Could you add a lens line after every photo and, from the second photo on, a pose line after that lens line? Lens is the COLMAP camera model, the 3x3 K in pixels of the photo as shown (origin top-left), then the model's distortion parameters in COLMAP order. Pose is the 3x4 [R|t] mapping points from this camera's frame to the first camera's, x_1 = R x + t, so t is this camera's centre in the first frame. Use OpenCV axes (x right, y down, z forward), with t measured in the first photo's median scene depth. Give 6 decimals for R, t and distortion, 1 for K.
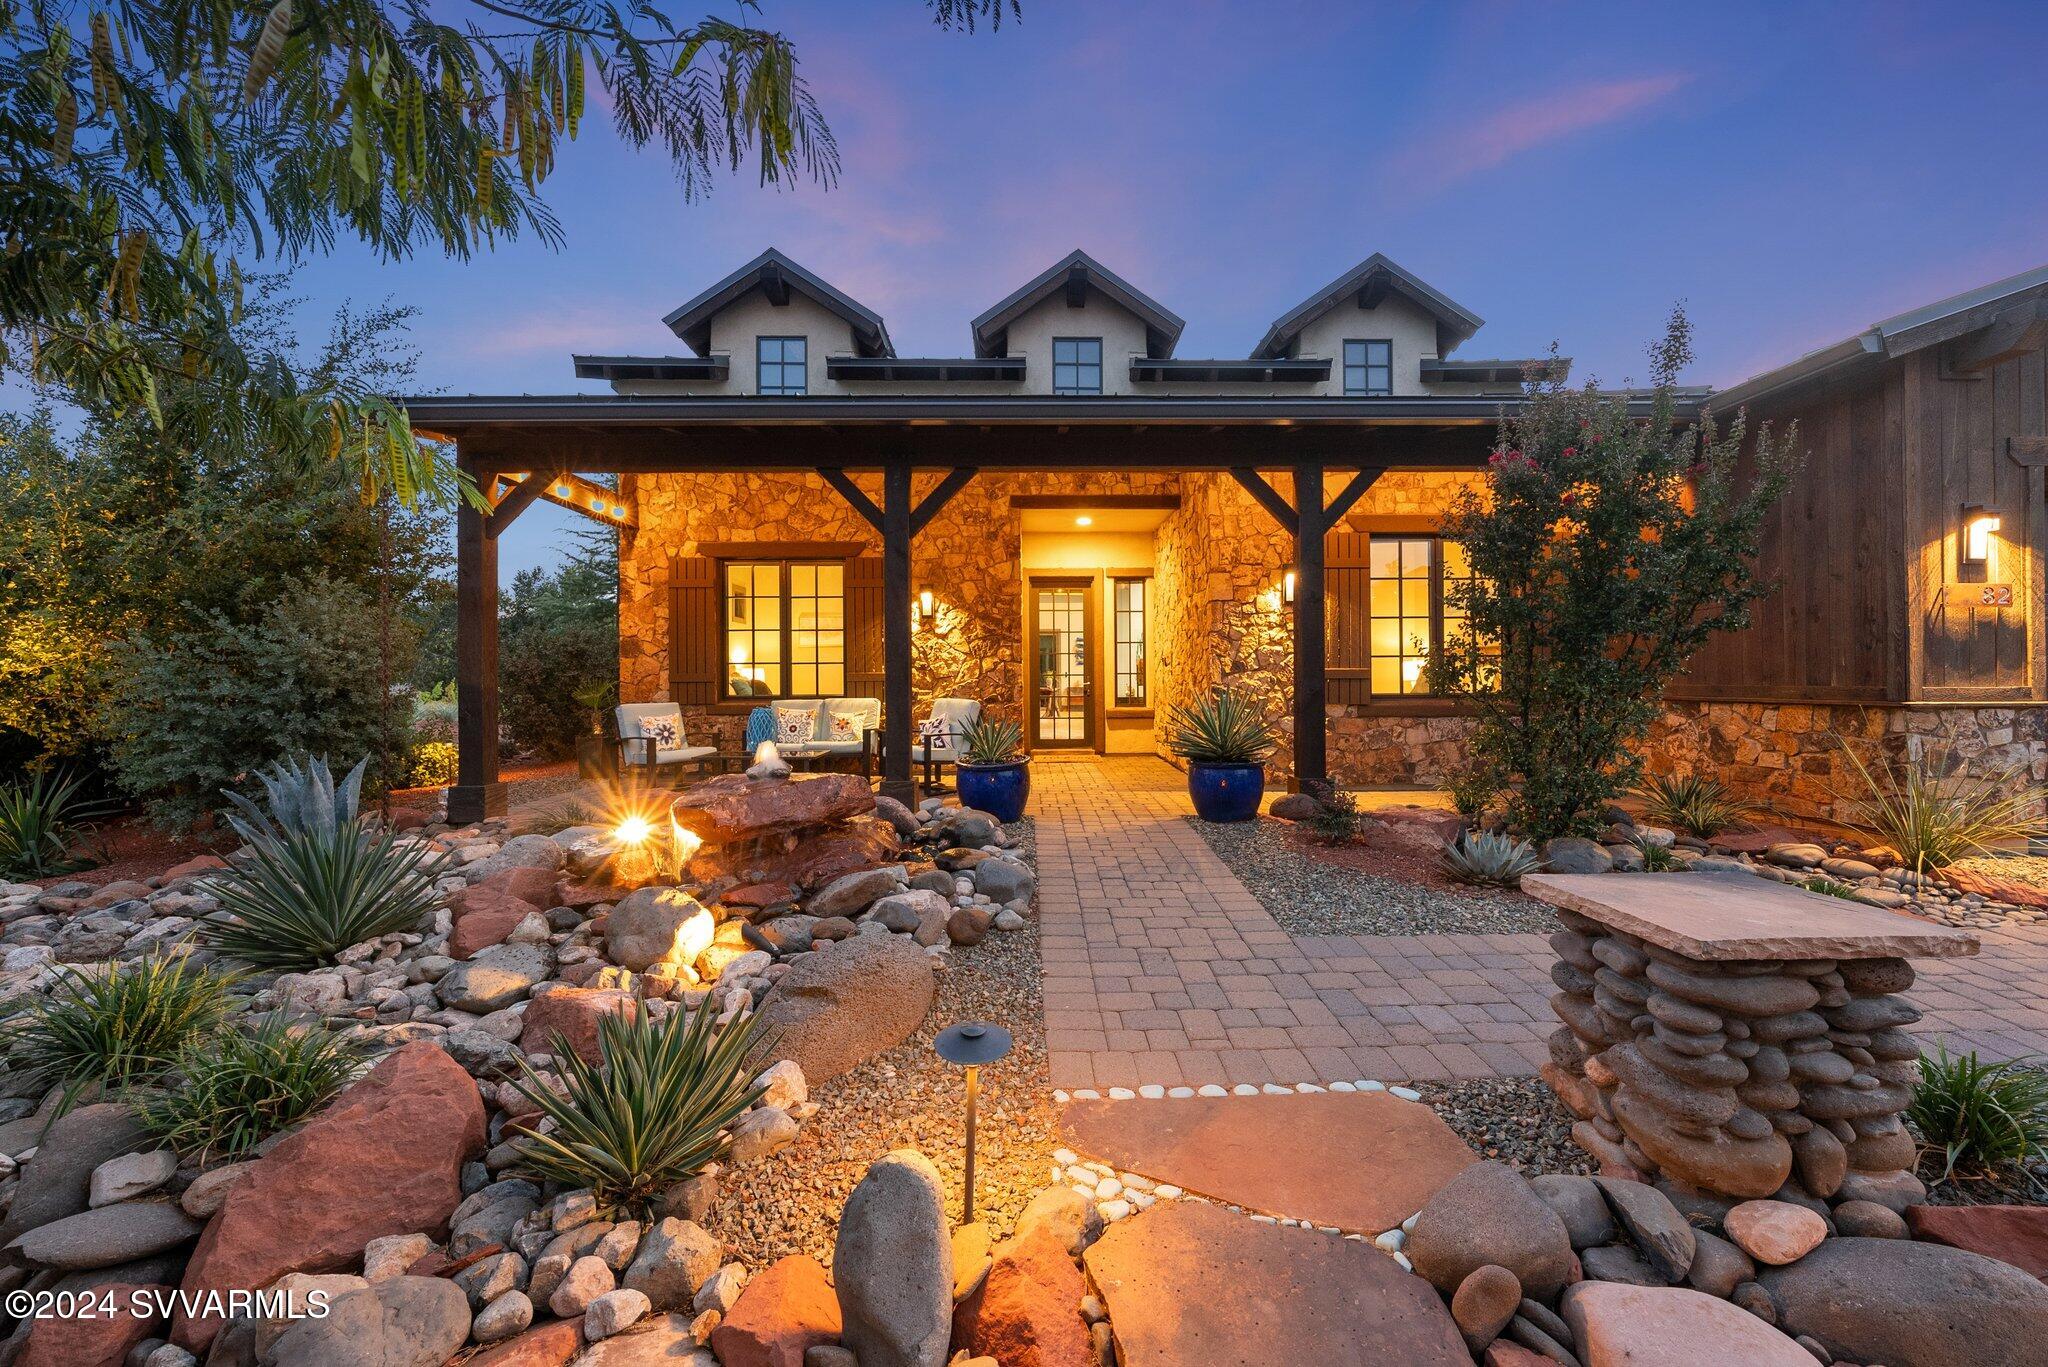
lens RADIAL K [[801.1, 0, 1043.4], [0, 801.1, 677.2], [0, 0, 1]] dist [-0.000747, -0.000082]
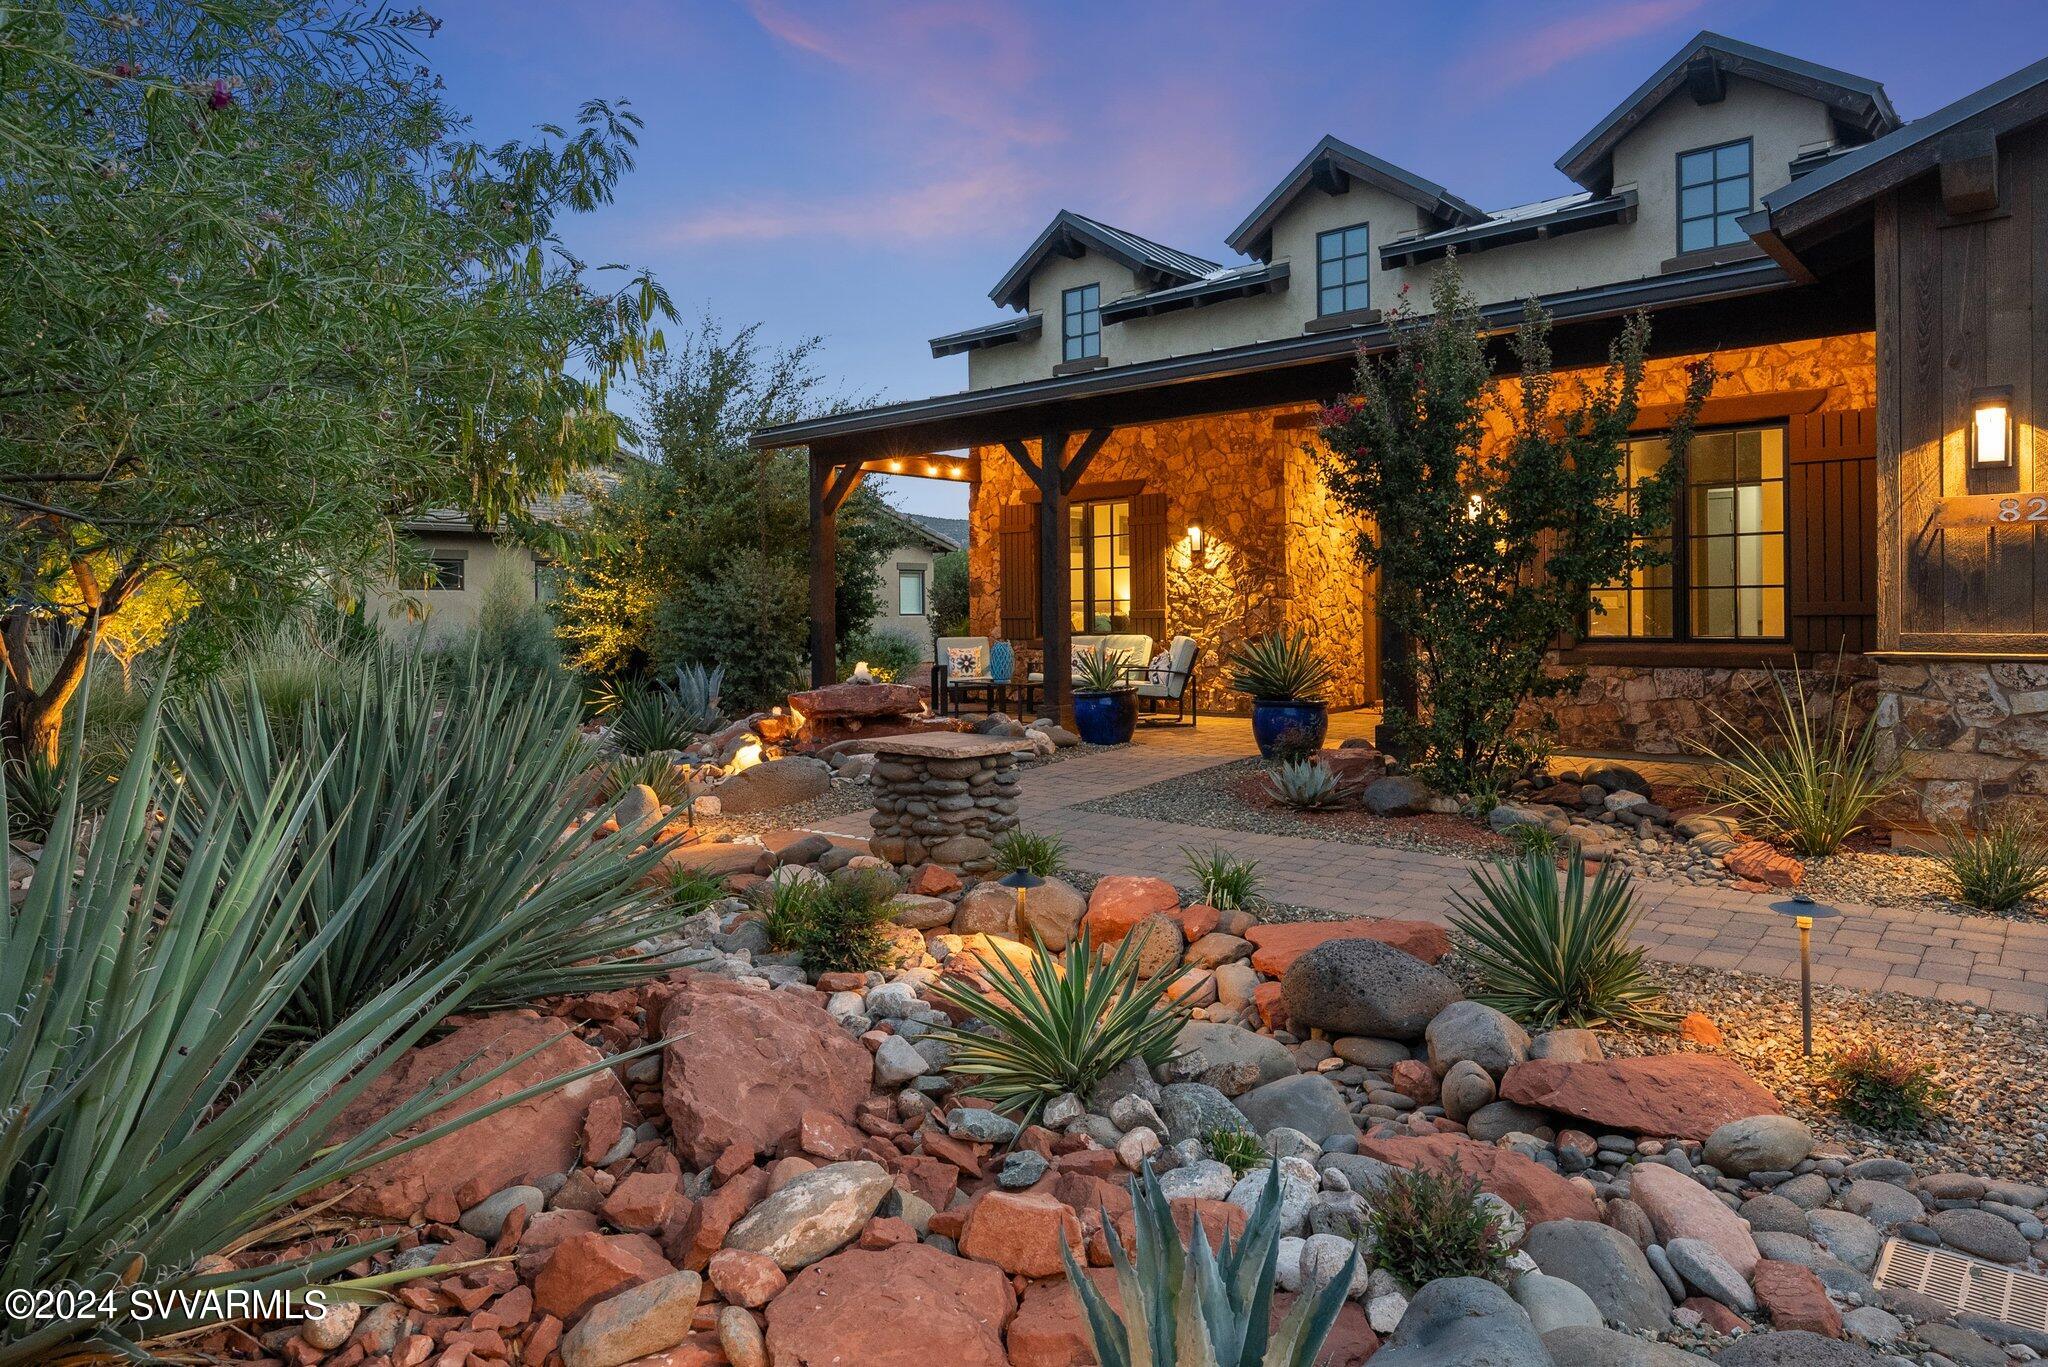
lens RADIAL K [[1255.2, 0, 1021.0], [0, 1255.2, 630.7], [0, 0, 1]] dist [0.000676, -0.000380]
pose [[0.739303, 0.009104, -0.673312, 0.742544], [0.004600, 0.999817, 0.018570, -0.009401], [0.673358, -0.016826, 0.739125, -0.274508]]
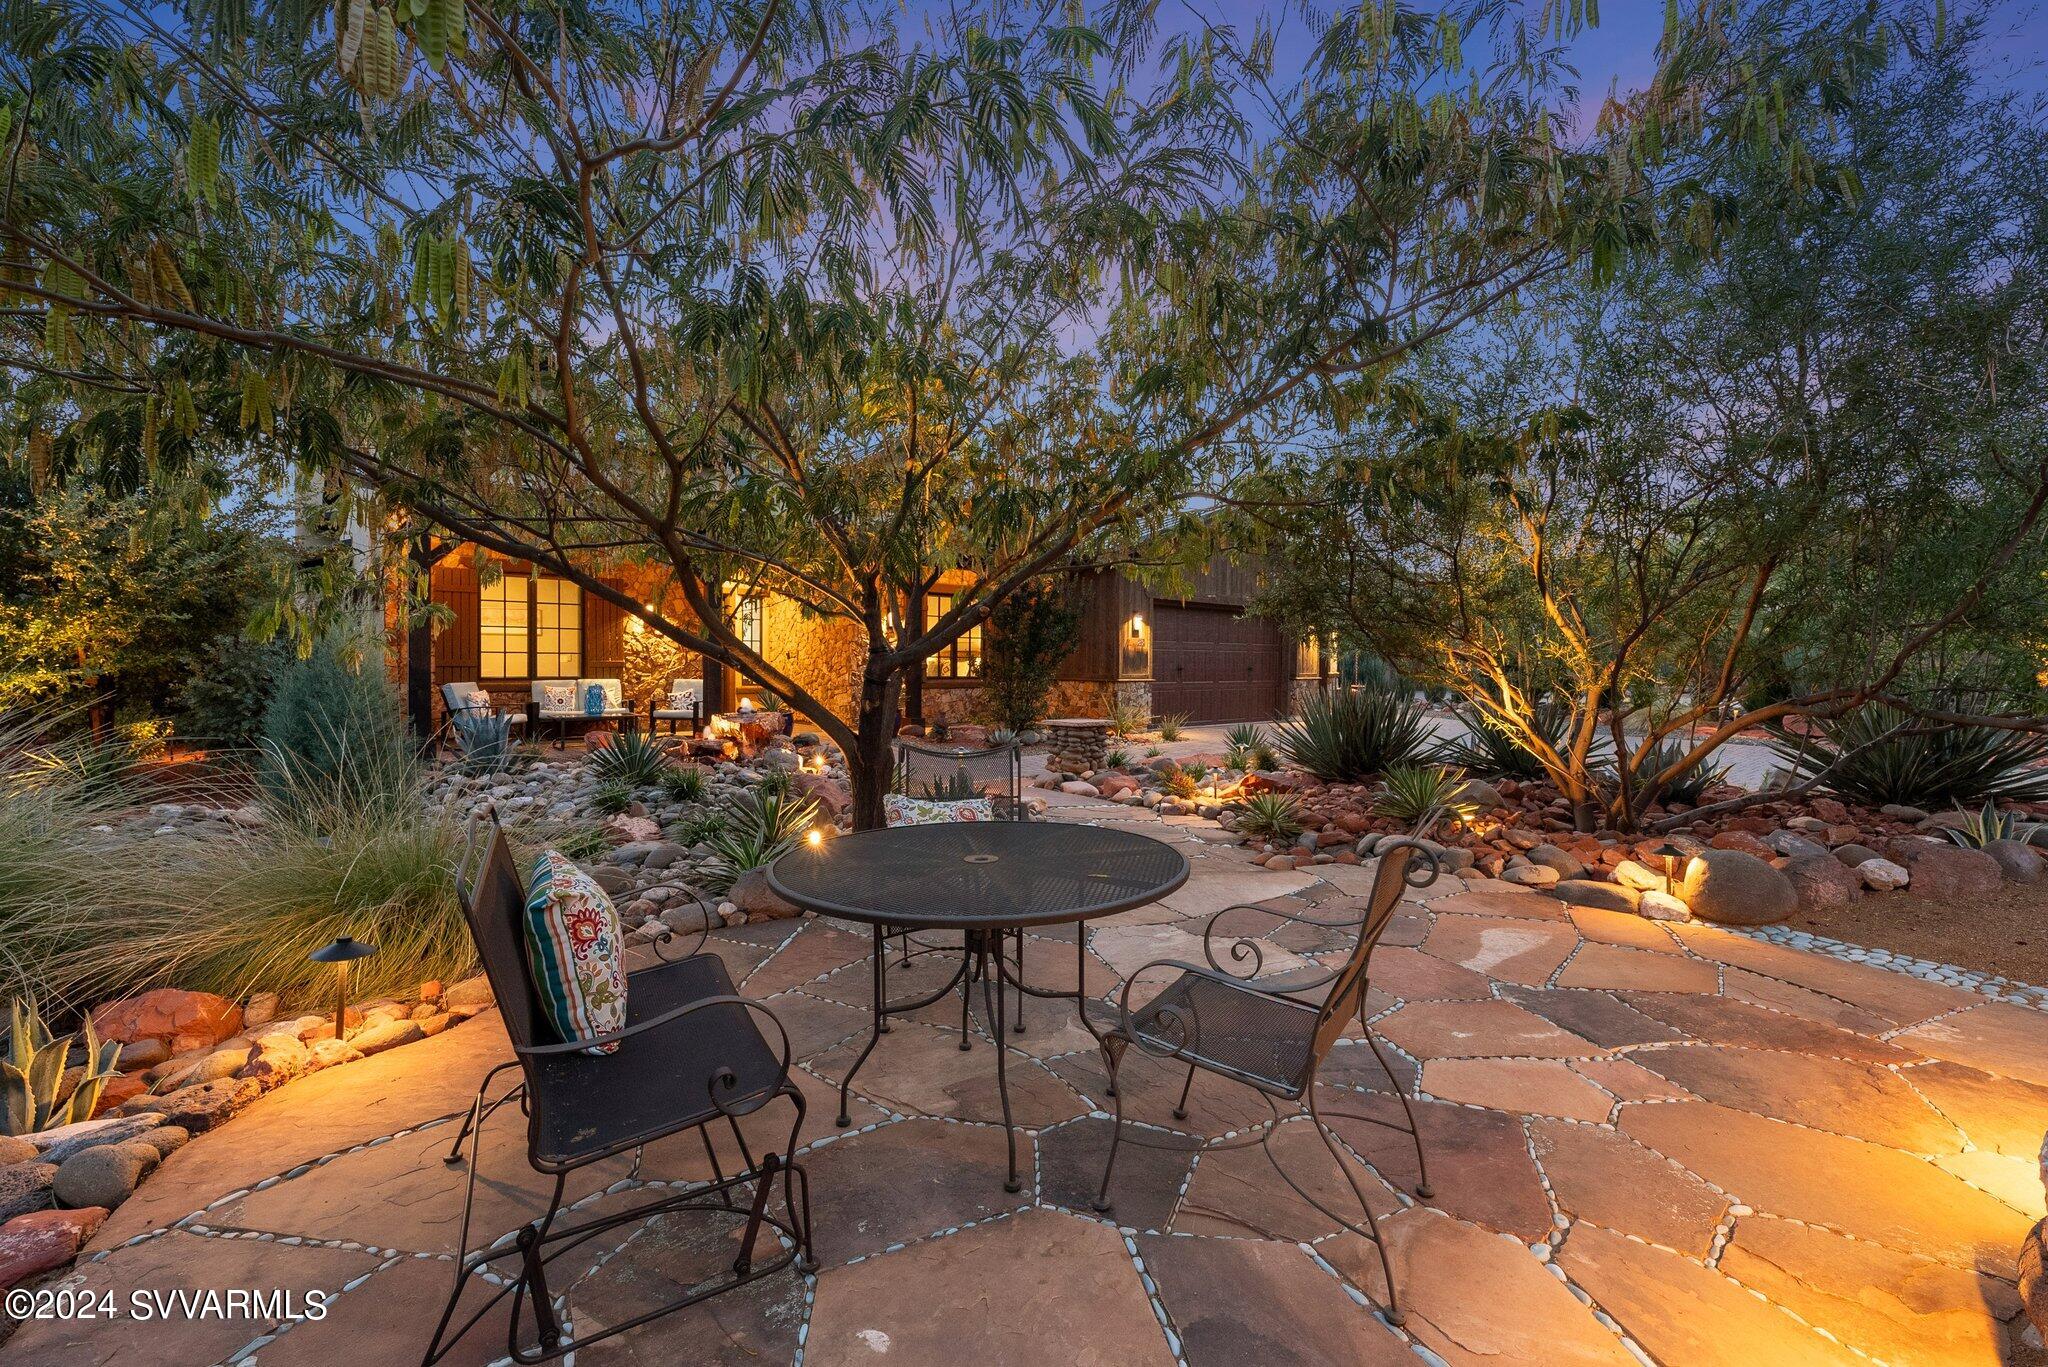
lens RADIAL K [[854.7, 0, 1024.0], [0, 854.7, 683.5], [0, 0, 1]] dist [0.000045, -0.000001]
pose [[0.775010, -0.002473, 0.631945, -0.612577], [-0.014269, 0.999669, 0.021412, -0.008617], [-0.631788, -0.025612, 0.774718, -0.637045]]
